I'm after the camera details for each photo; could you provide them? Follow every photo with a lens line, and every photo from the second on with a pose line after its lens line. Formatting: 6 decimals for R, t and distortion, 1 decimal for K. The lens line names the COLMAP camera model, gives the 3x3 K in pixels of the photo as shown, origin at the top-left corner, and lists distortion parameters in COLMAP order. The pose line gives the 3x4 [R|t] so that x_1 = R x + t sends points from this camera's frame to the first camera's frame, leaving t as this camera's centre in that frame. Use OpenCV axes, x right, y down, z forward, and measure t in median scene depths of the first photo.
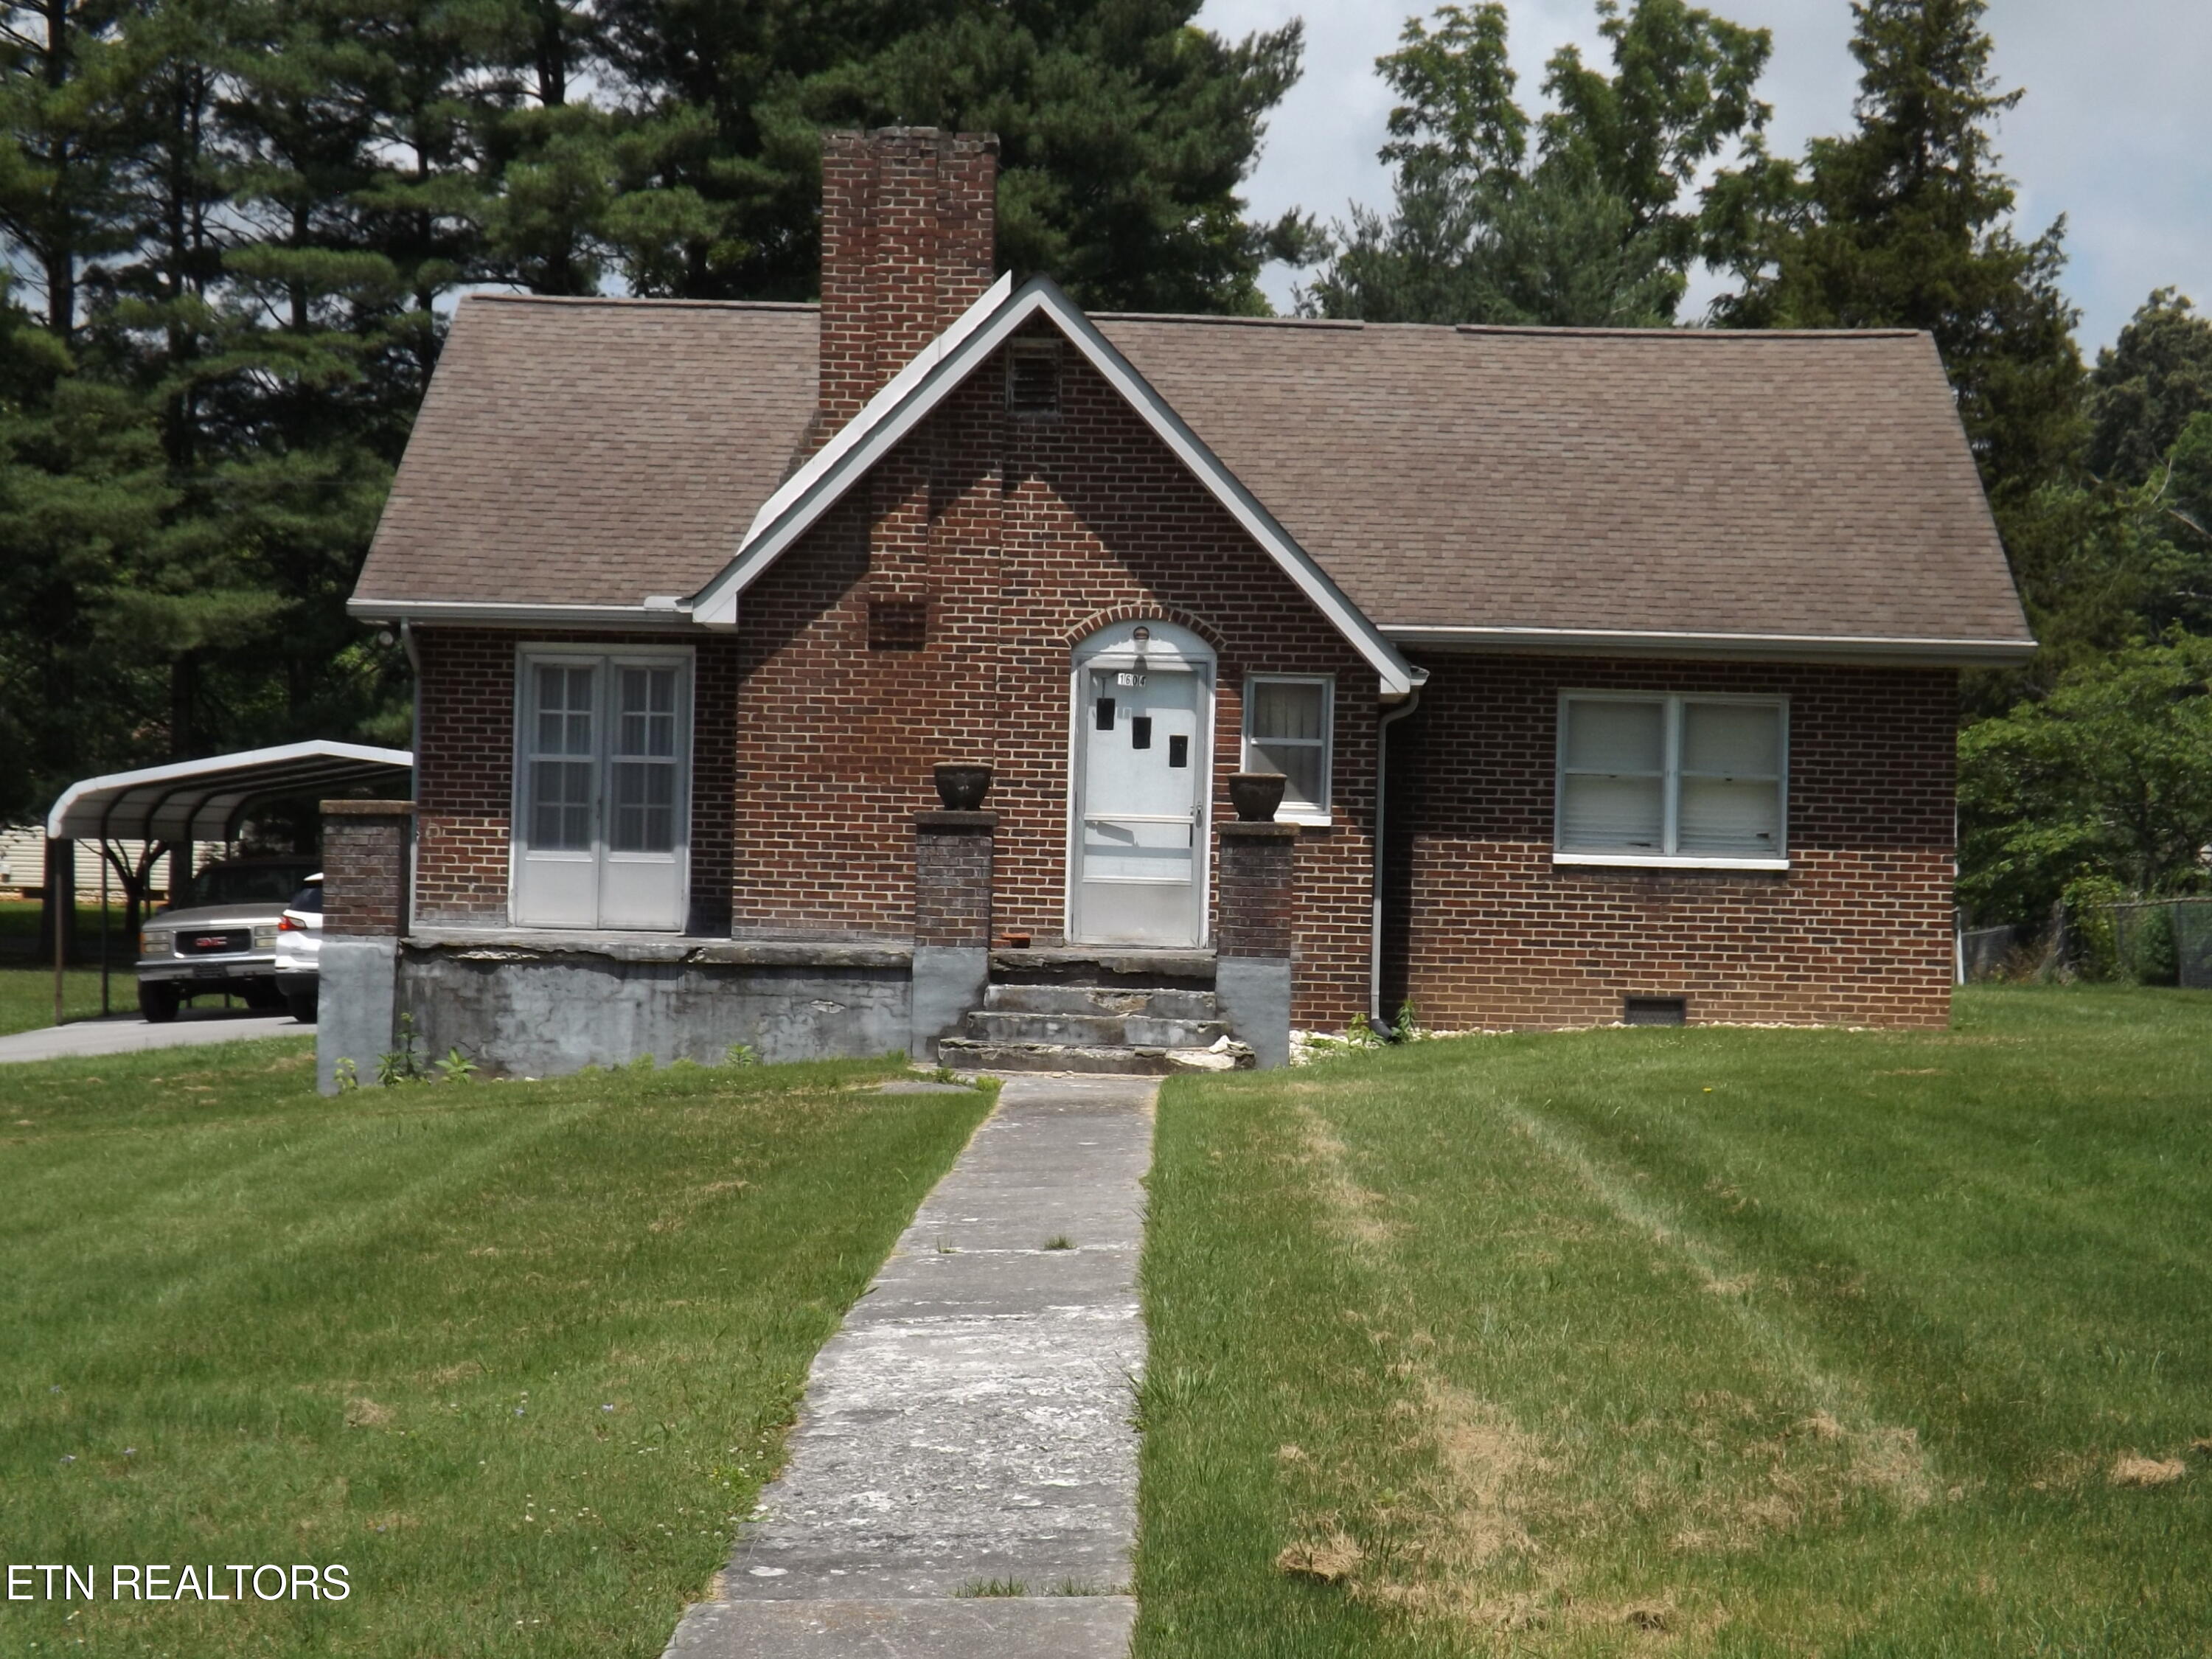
lens RADIAL K [[4677.6, 0, 1074.6], [0, 4677.6, 731.7], [0, 0, 1]] dist [0.165508, 0.000000]
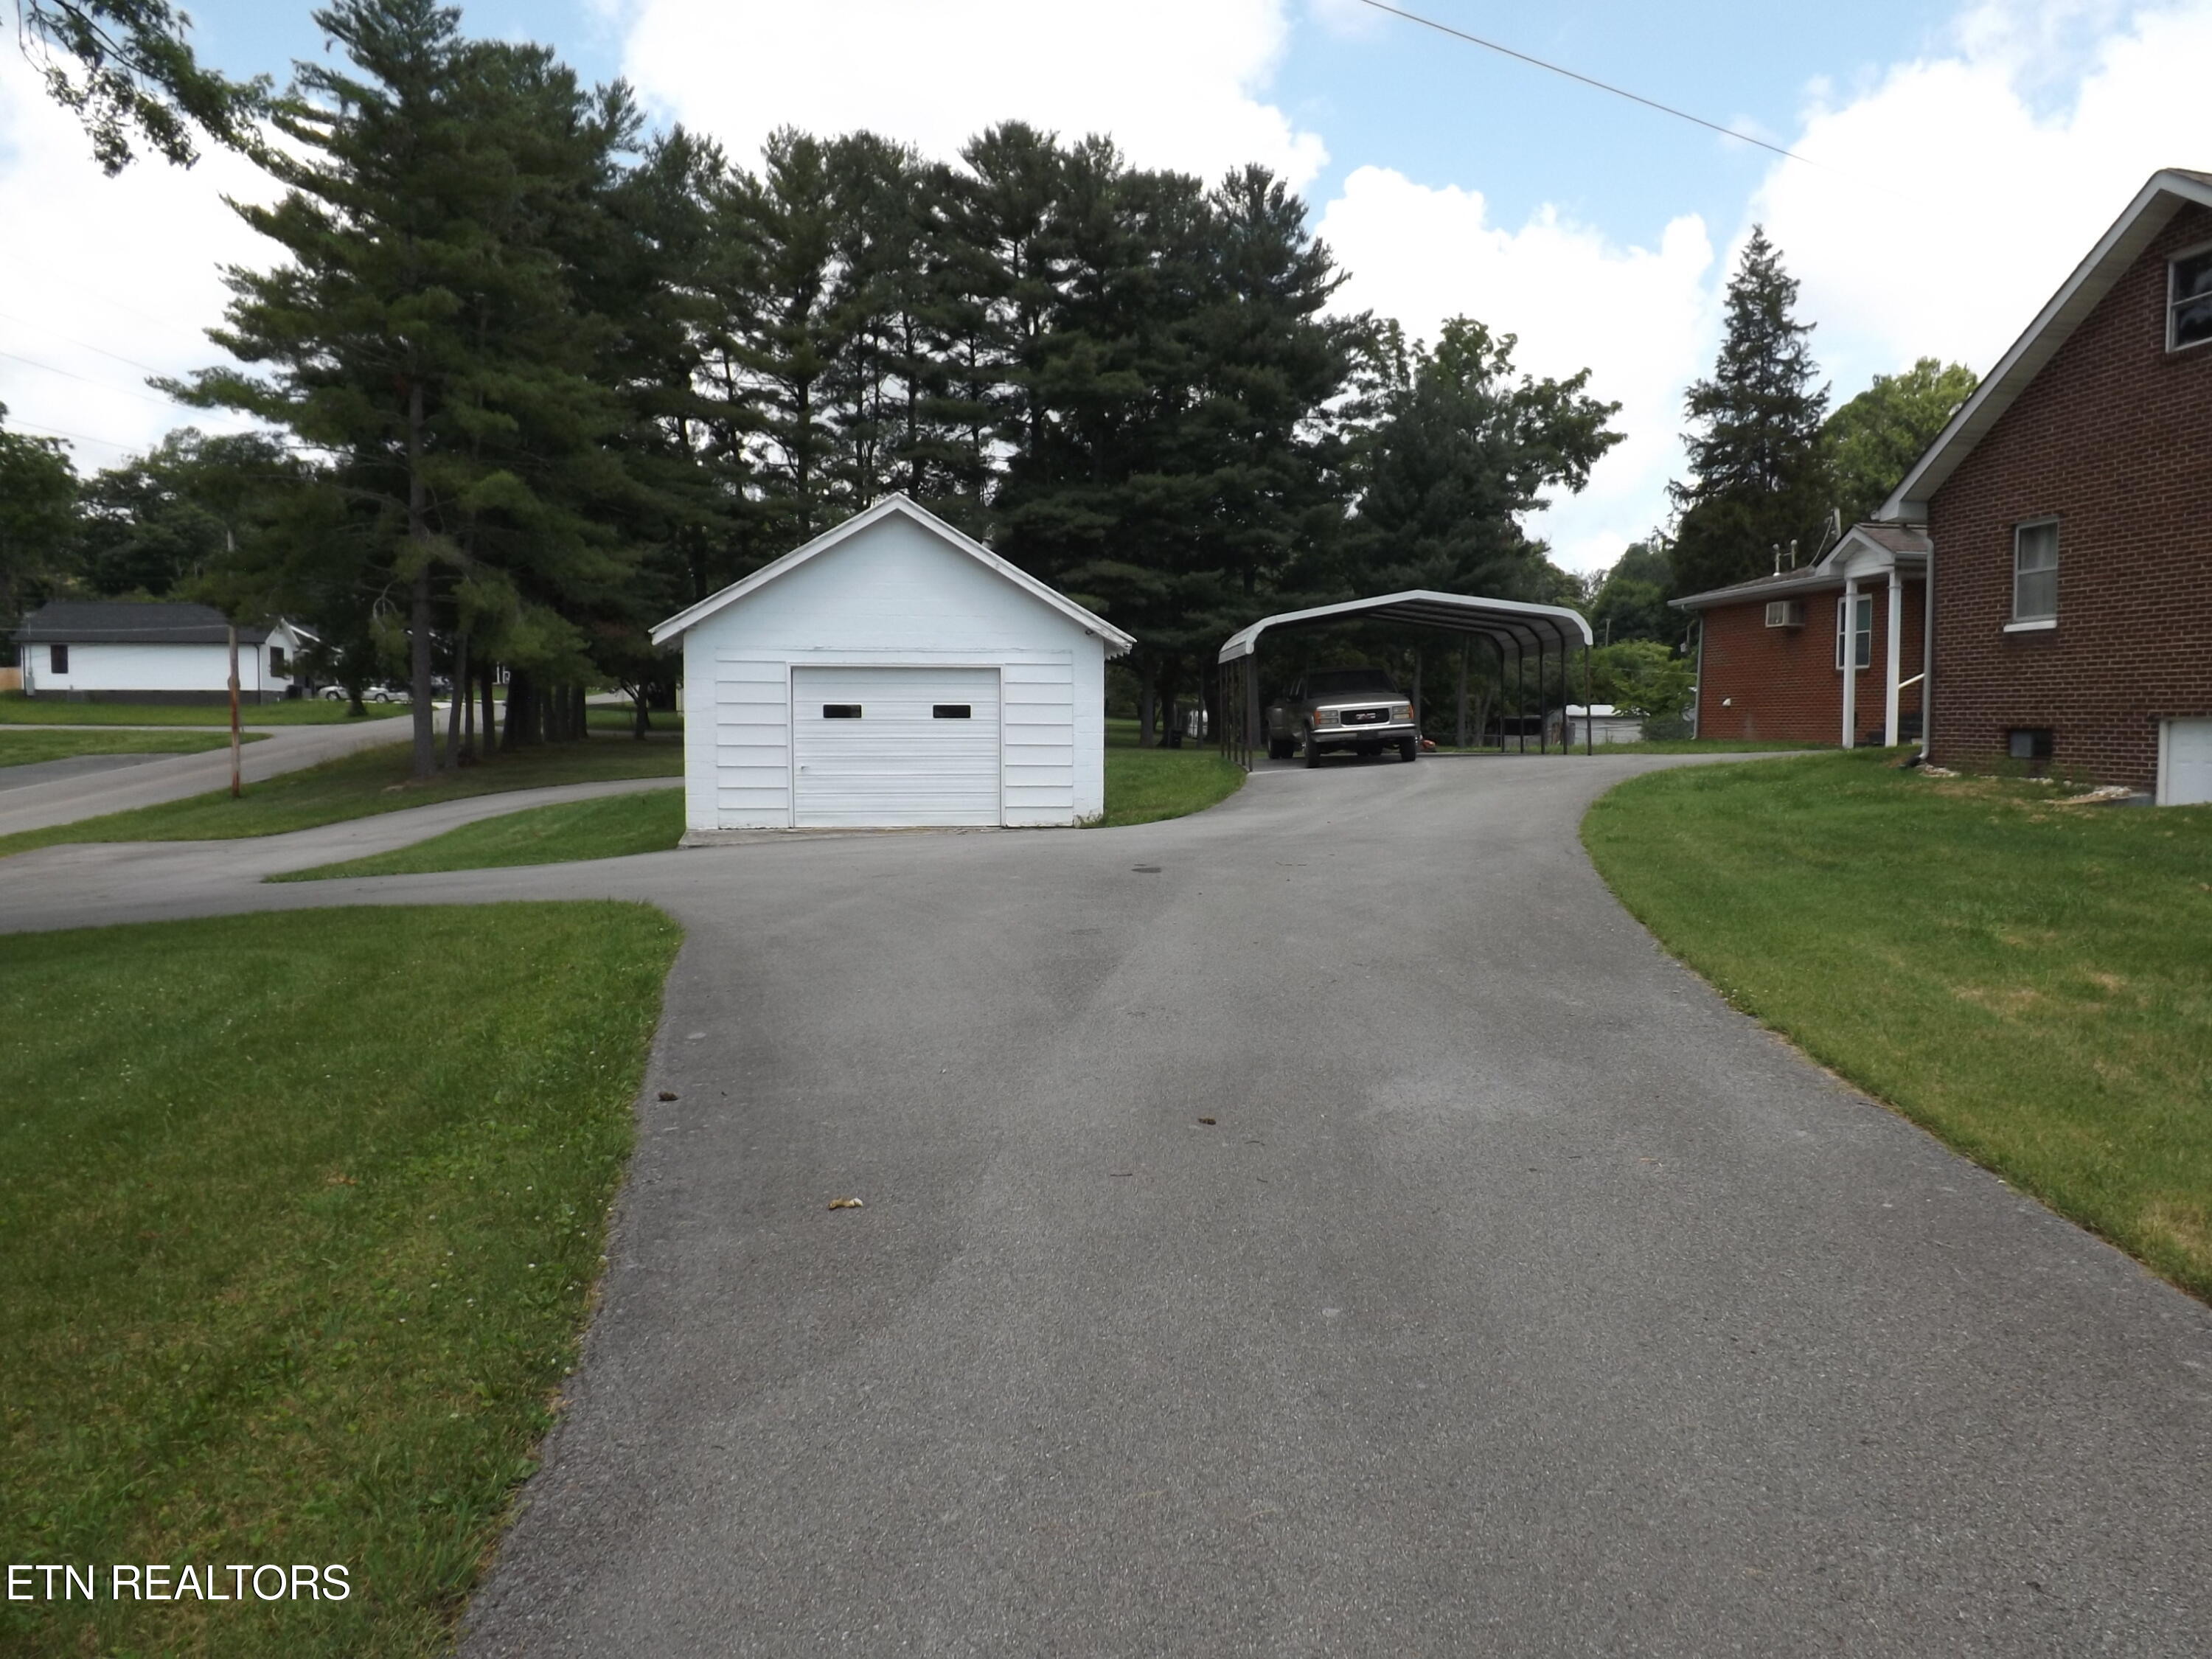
lens RADIAL K [[1599.5, 0, 1150.1], [0, 1599.5, 815.3], [0, 0, 1]] dist [-0.054029, 0.005191]
pose [[0.985559, -0.030367, 0.166585, -0.536866], [0.014532, 0.995326, 0.095470, 0.038349], [-0.168706, -0.091670, 0.981394, 0.746915]]
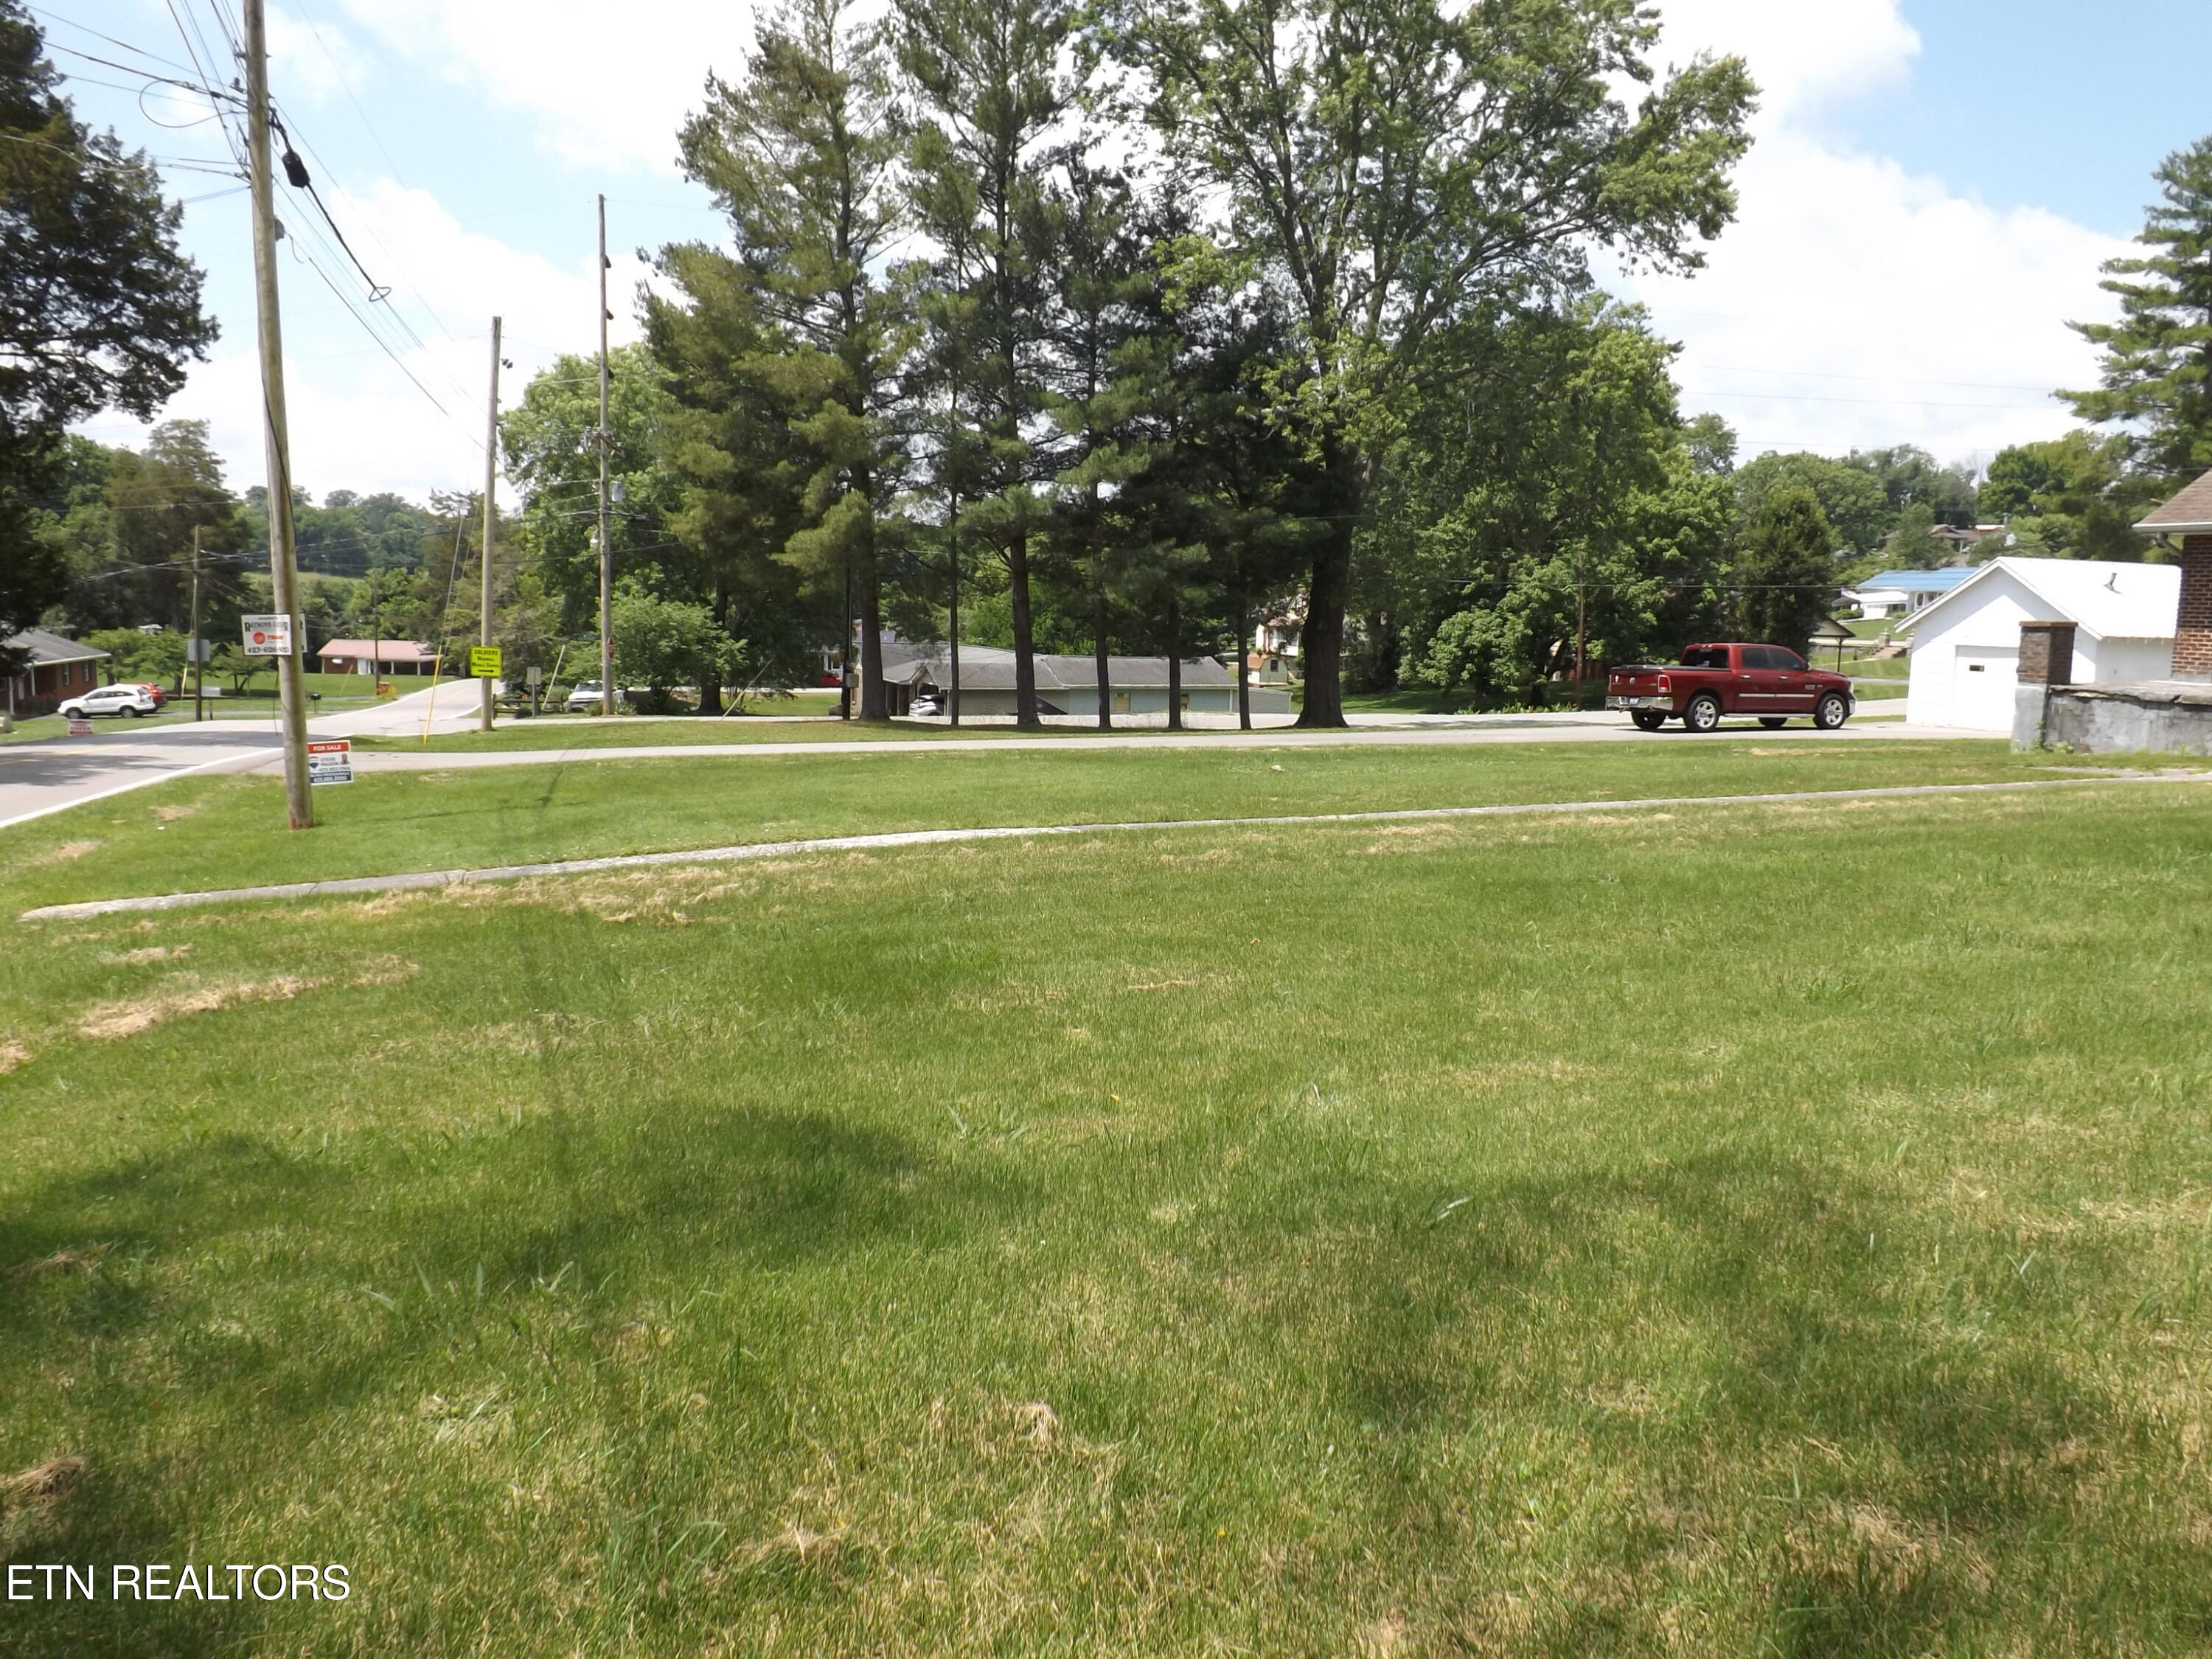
lens RADIAL K [[1599.5, 0, 1107.0], [0, 1599.5, 814.1], [0, 0, 1]] dist [-0.054029, 0.005191]
pose [[0.350732, 0.104616, -0.930614, 0.358507], [0.022789, 0.992493, 0.120160, 0.005998], [0.936199, -0.063352, 0.345715, 0.325194]]
